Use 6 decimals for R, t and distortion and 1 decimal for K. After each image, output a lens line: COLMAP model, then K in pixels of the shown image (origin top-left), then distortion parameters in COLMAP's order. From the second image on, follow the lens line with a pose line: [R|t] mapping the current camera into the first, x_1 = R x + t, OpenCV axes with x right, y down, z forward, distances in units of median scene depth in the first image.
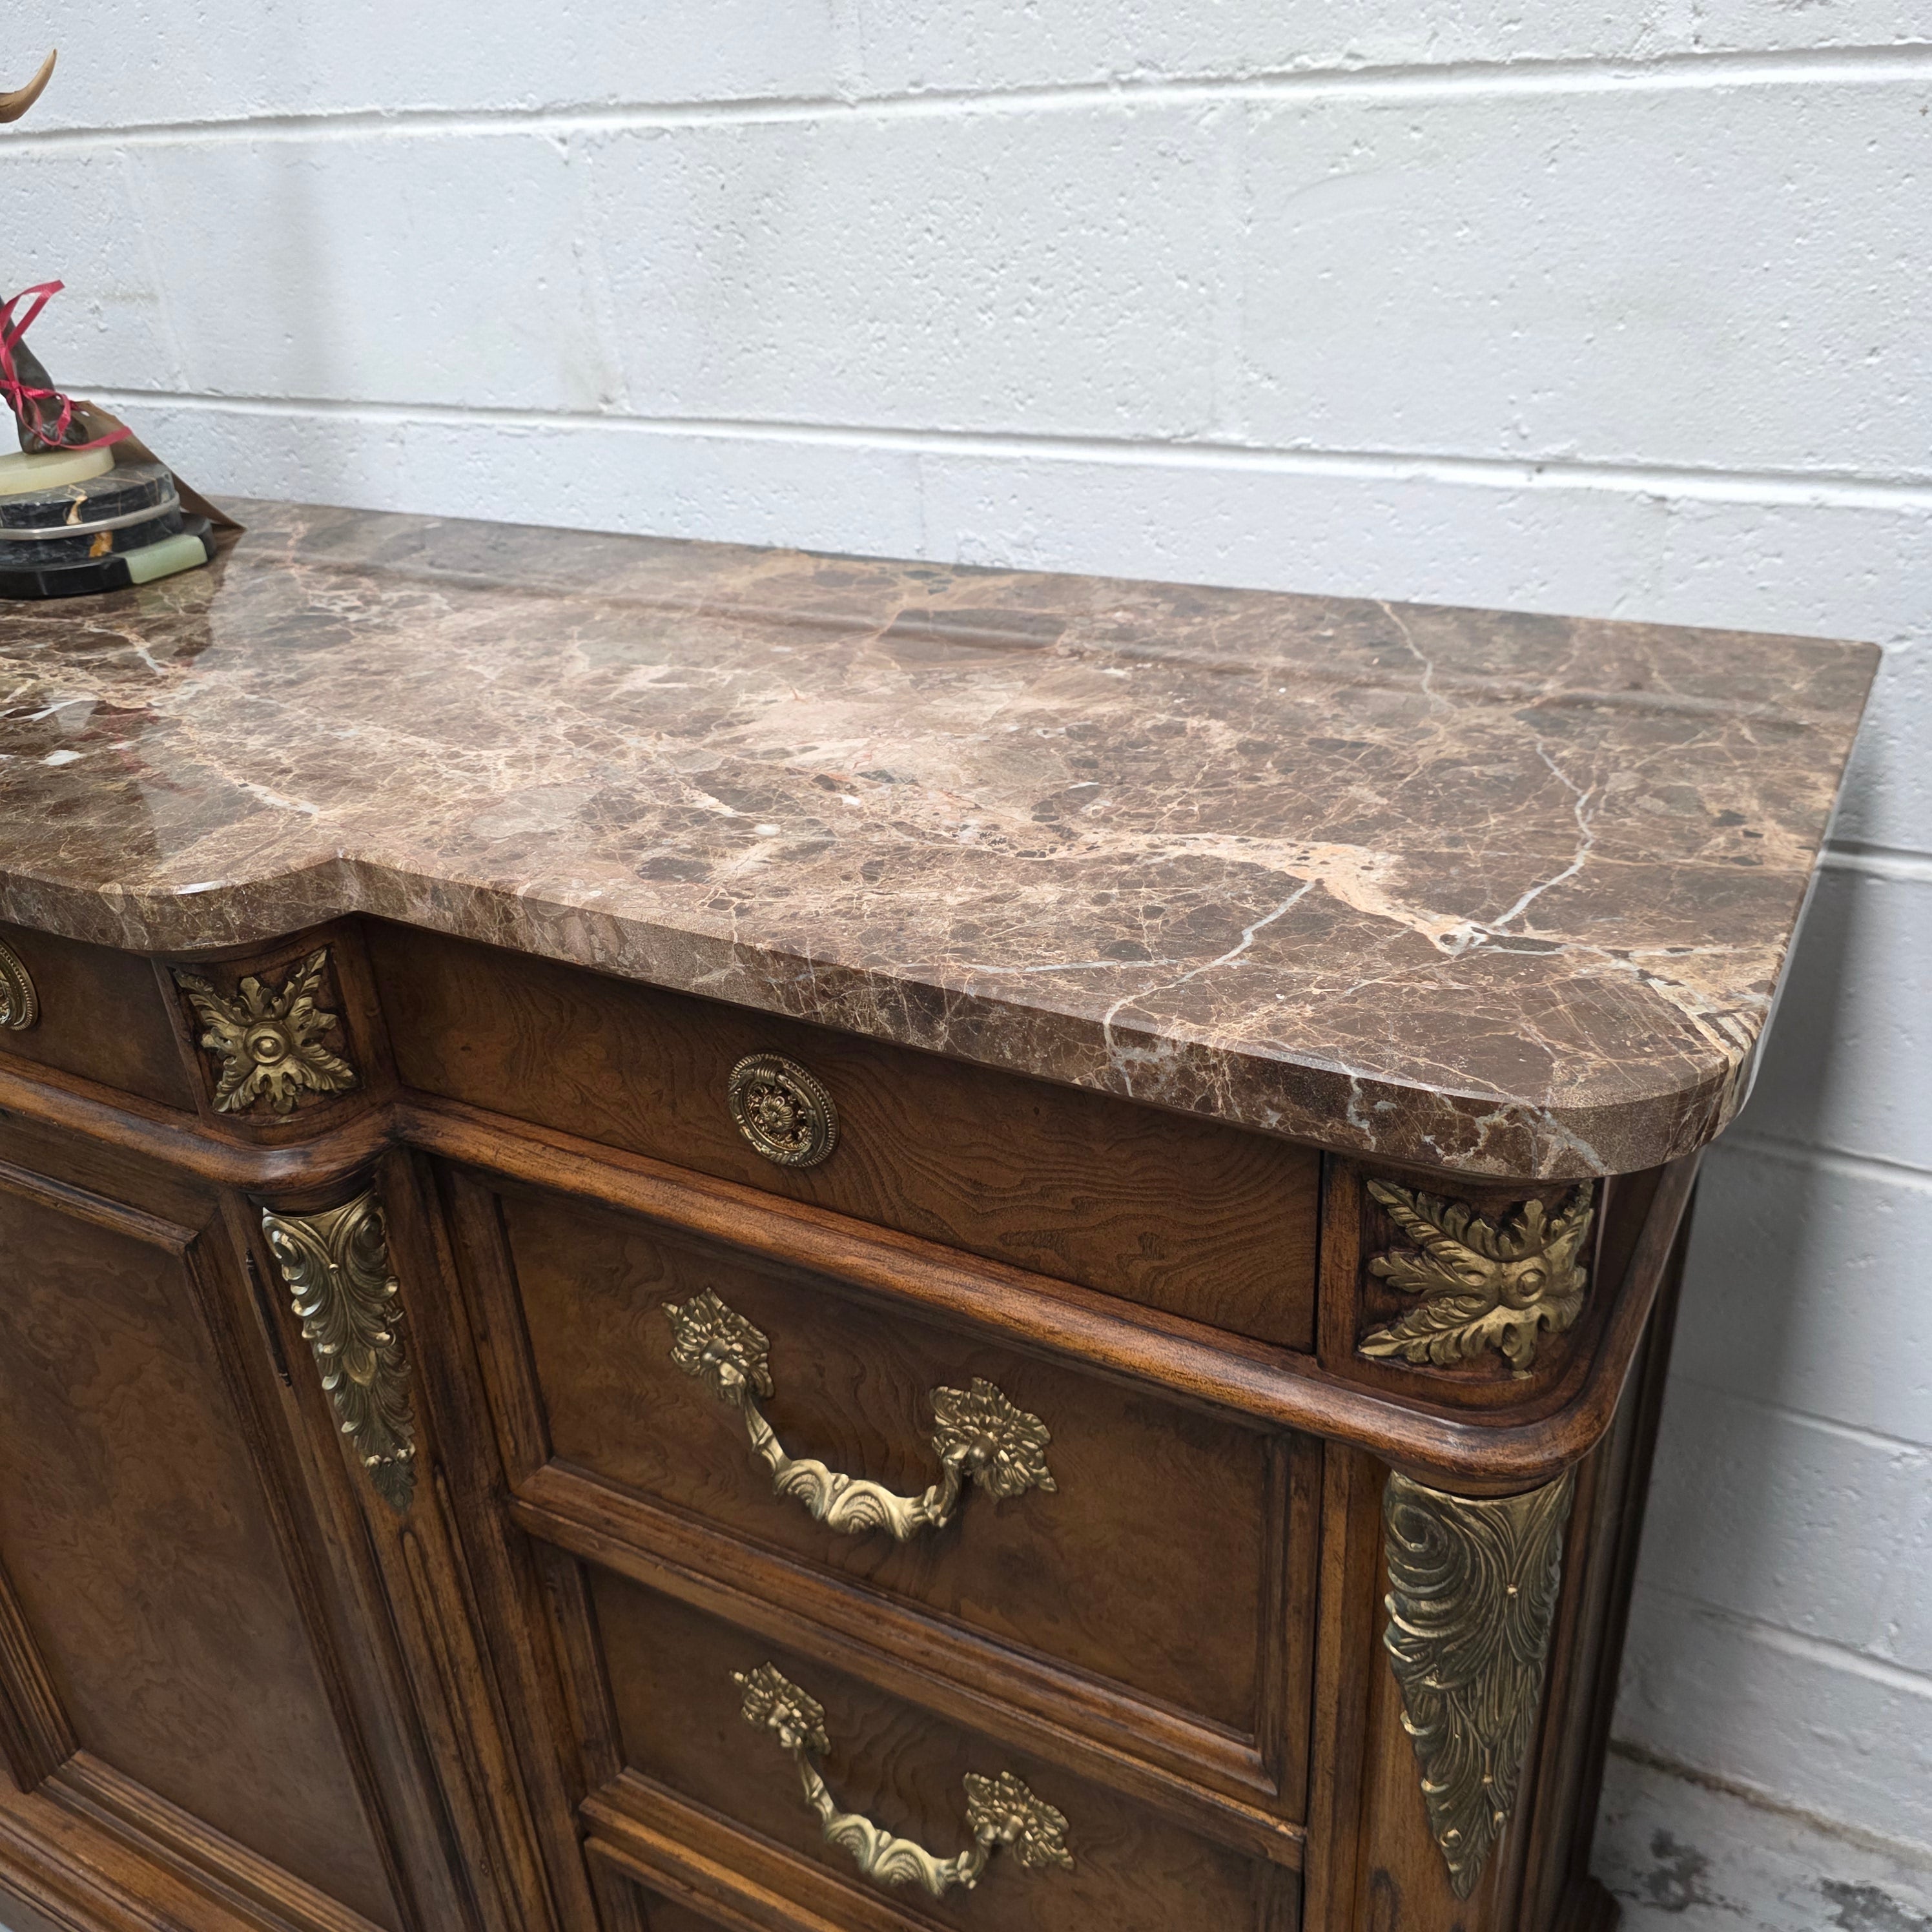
lens RADIAL K [[1759.9, 0, 950.5], [0, 1759.9, 974.7], [0, 0, 1]] dist [0.044244, -0.061559]
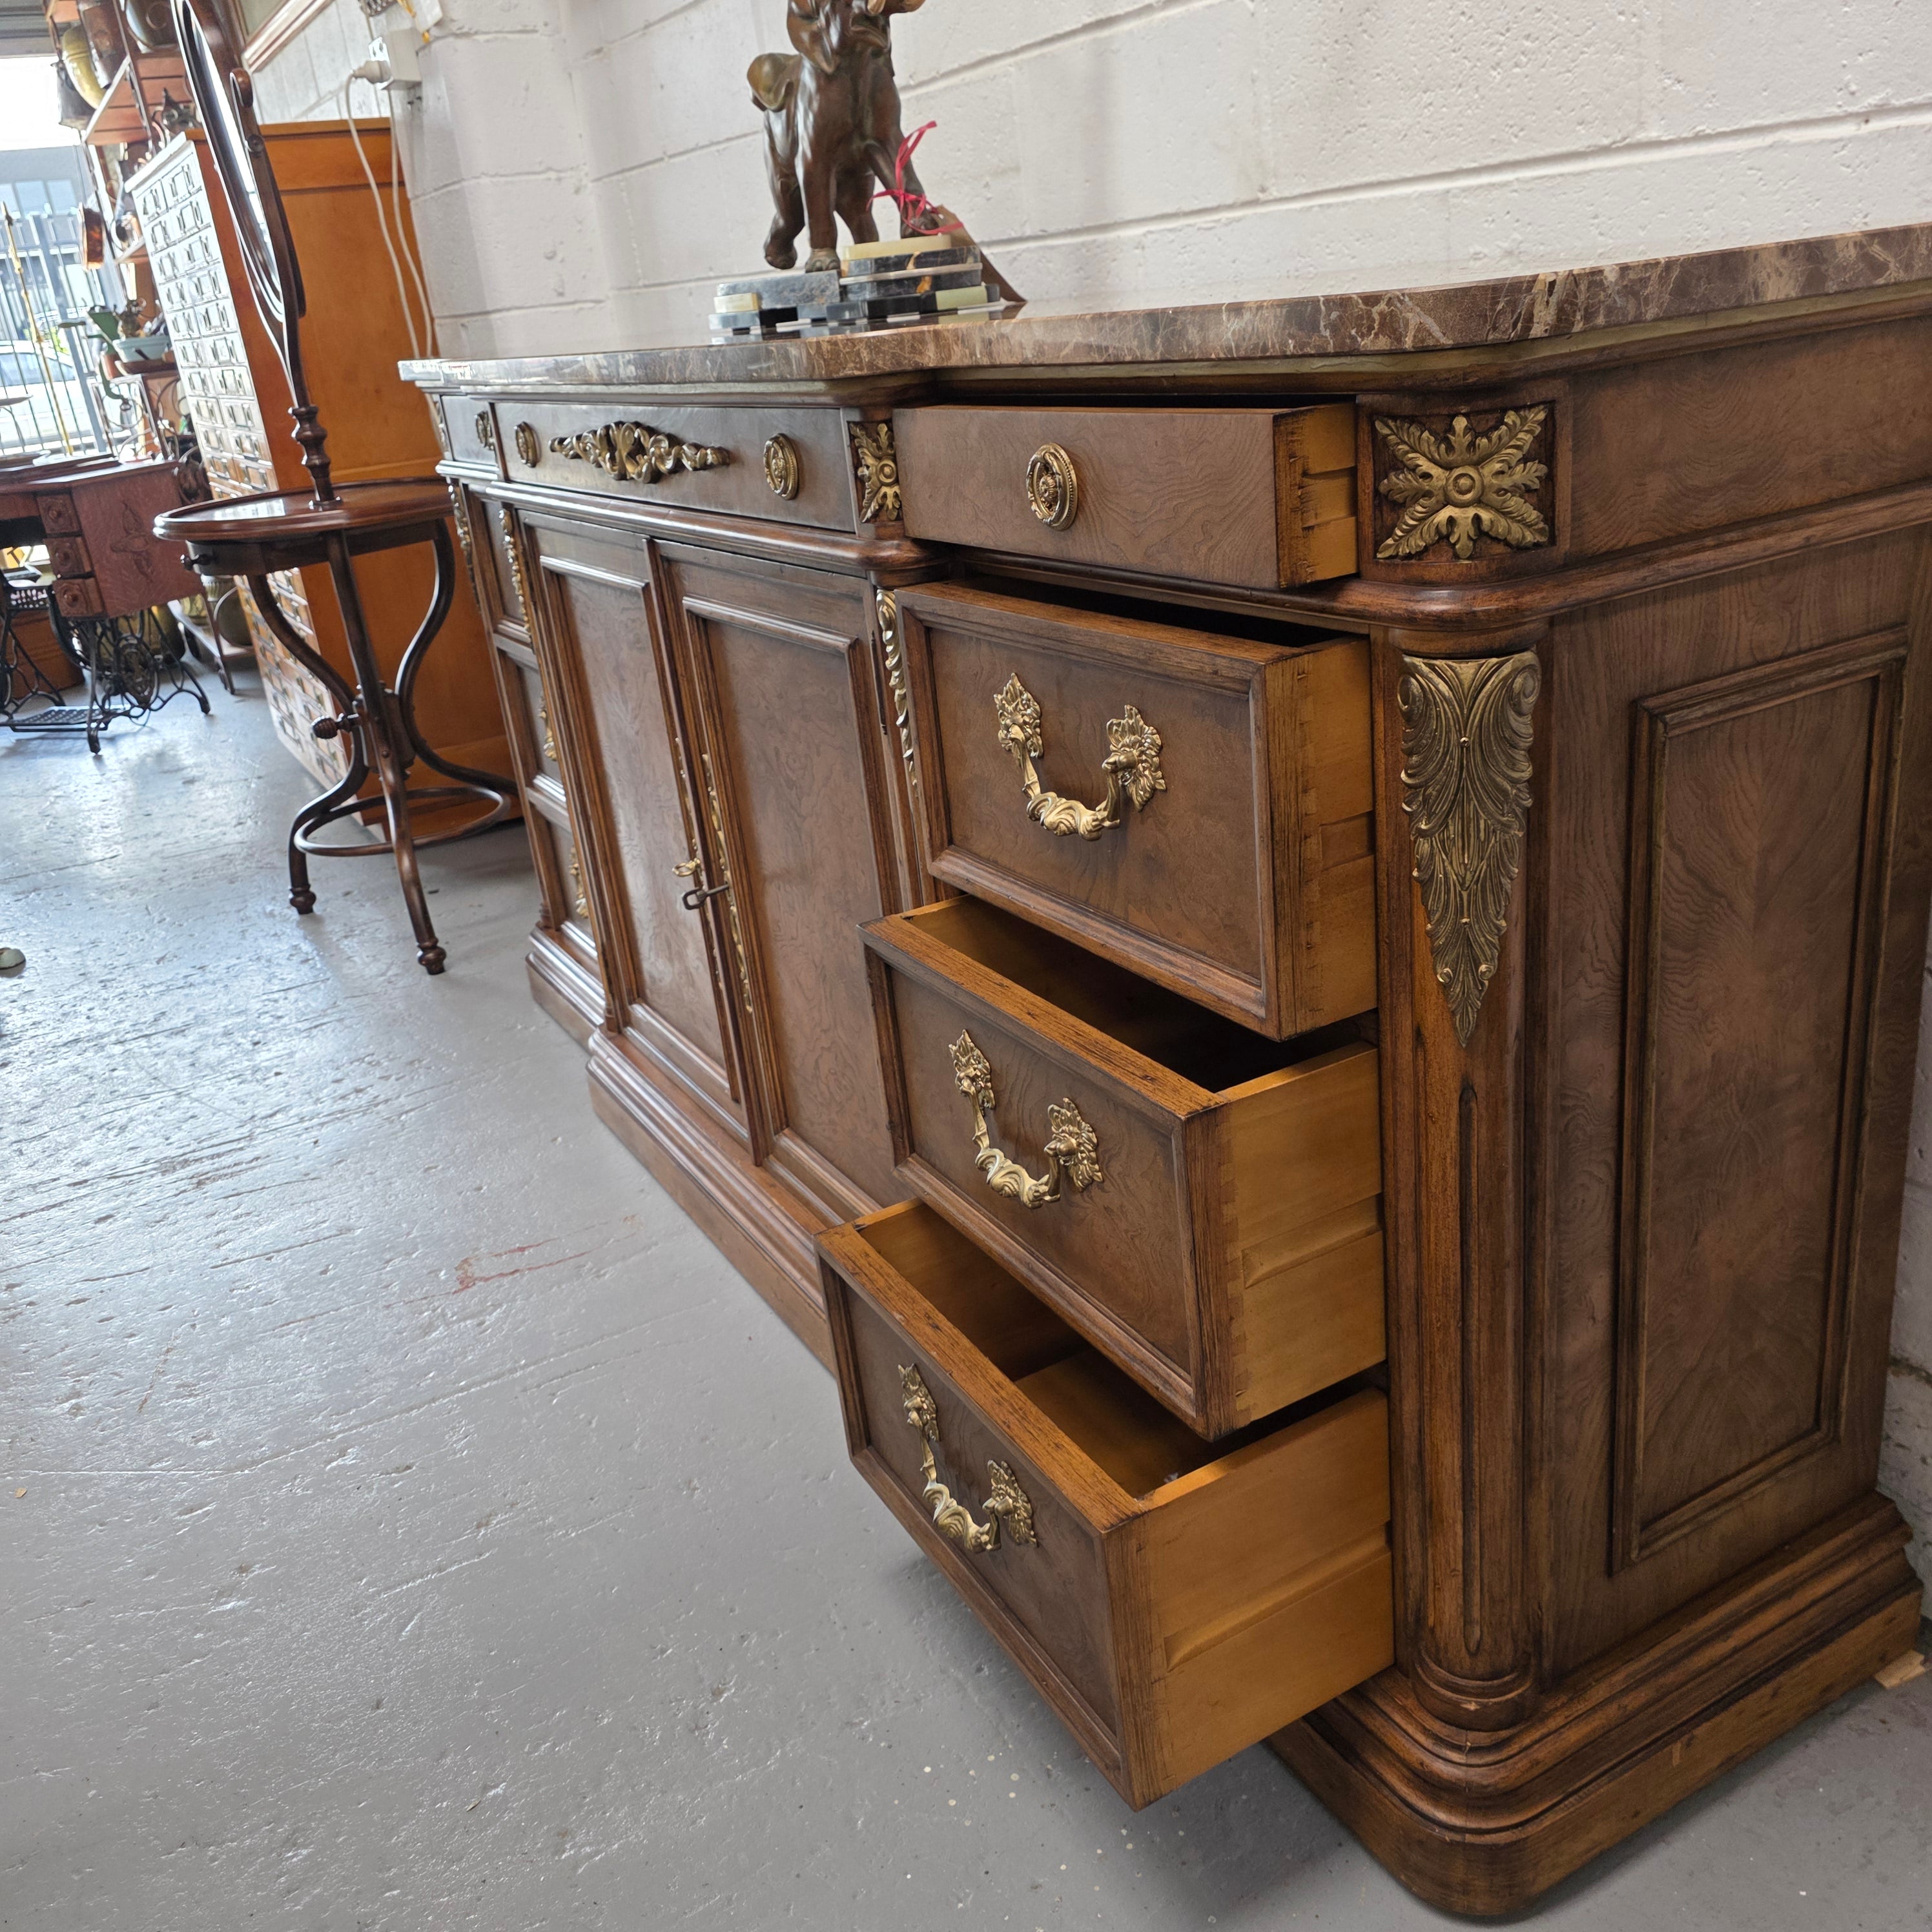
lens RADIAL K [[1738.6, 0, 966.0], [0, 1738.6, 966.0], [0, 0, 1]] dist [0.066779, -0.093651]
pose [[0.856559, 0.159717, -0.490710, 0.465168], [-0.193447, 0.980938, -0.018395, 0.420506], [0.478419, 0.110682, 0.871129, -0.300843]]
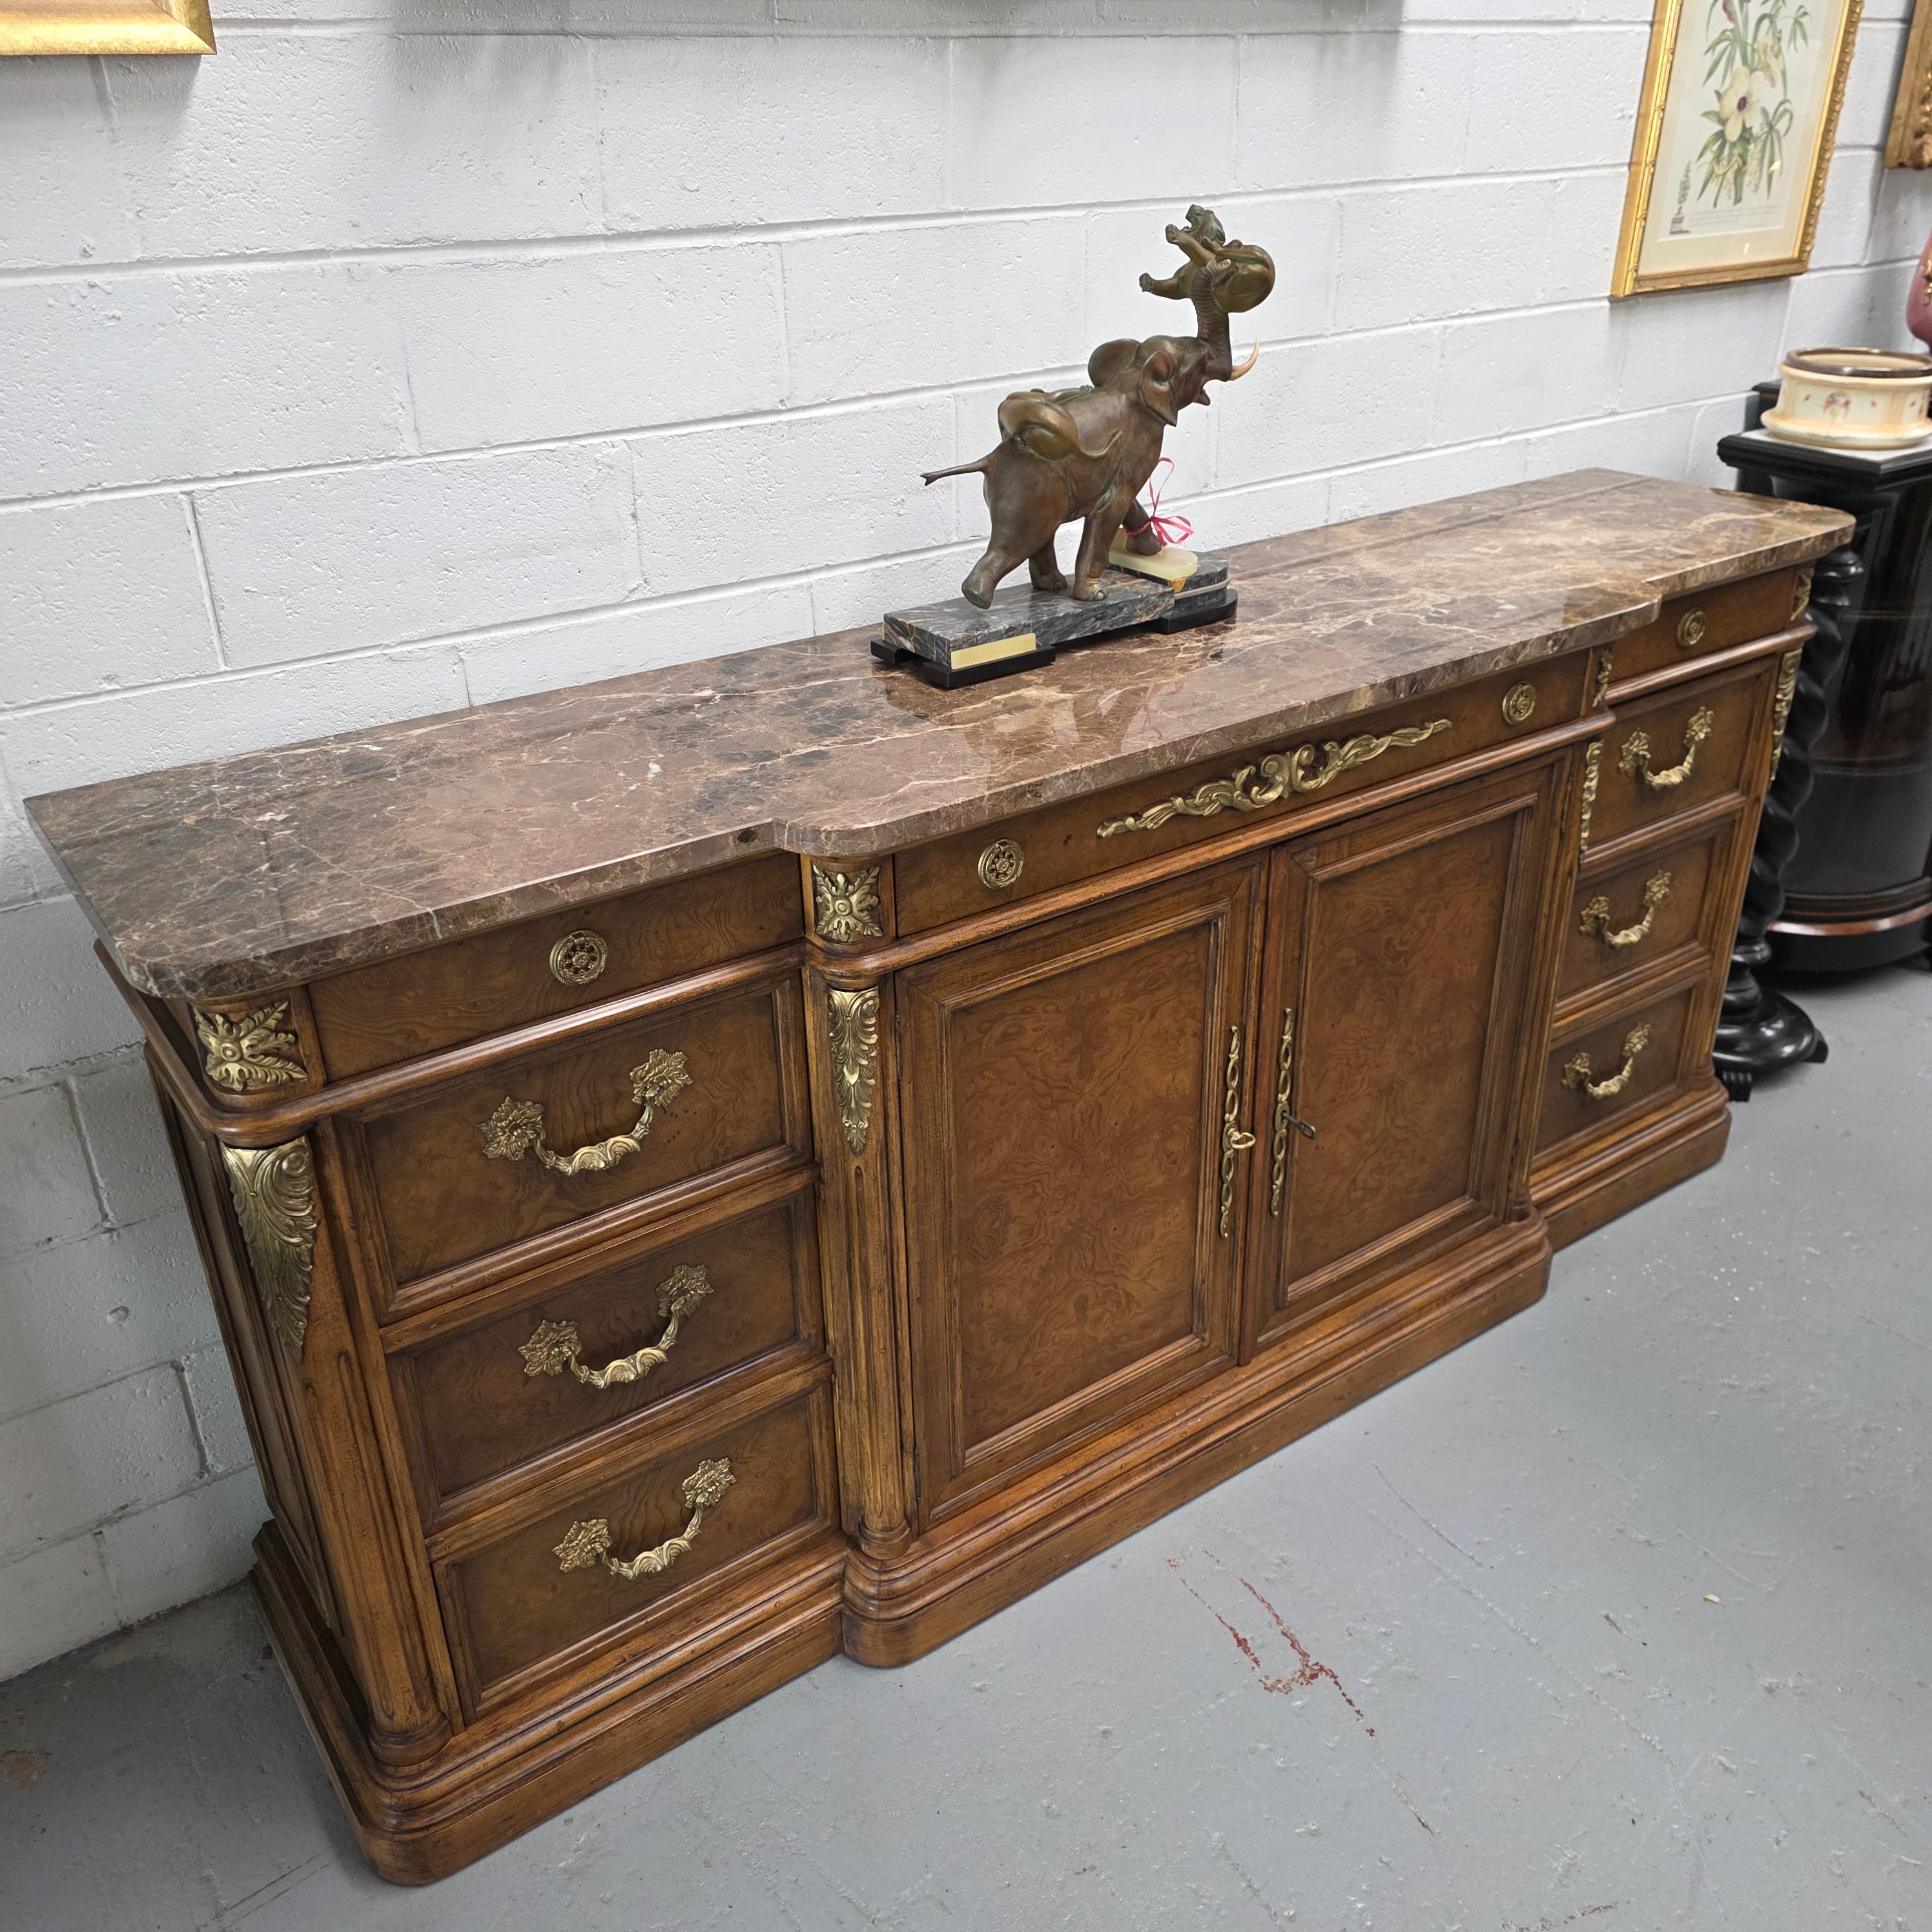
lens RADIAL K [[1732.7, 0, 956.4], [0, 1732.7, 966.8], [0, 0, 1]] dist [0.062856, -0.073944]
pose [[0.426632, -0.367764, 0.826278, -2.652747], [0.420352, 0.889553, 0.178886, -0.381134], [-0.800806, 0.271009, 0.534102, 0.381135]]
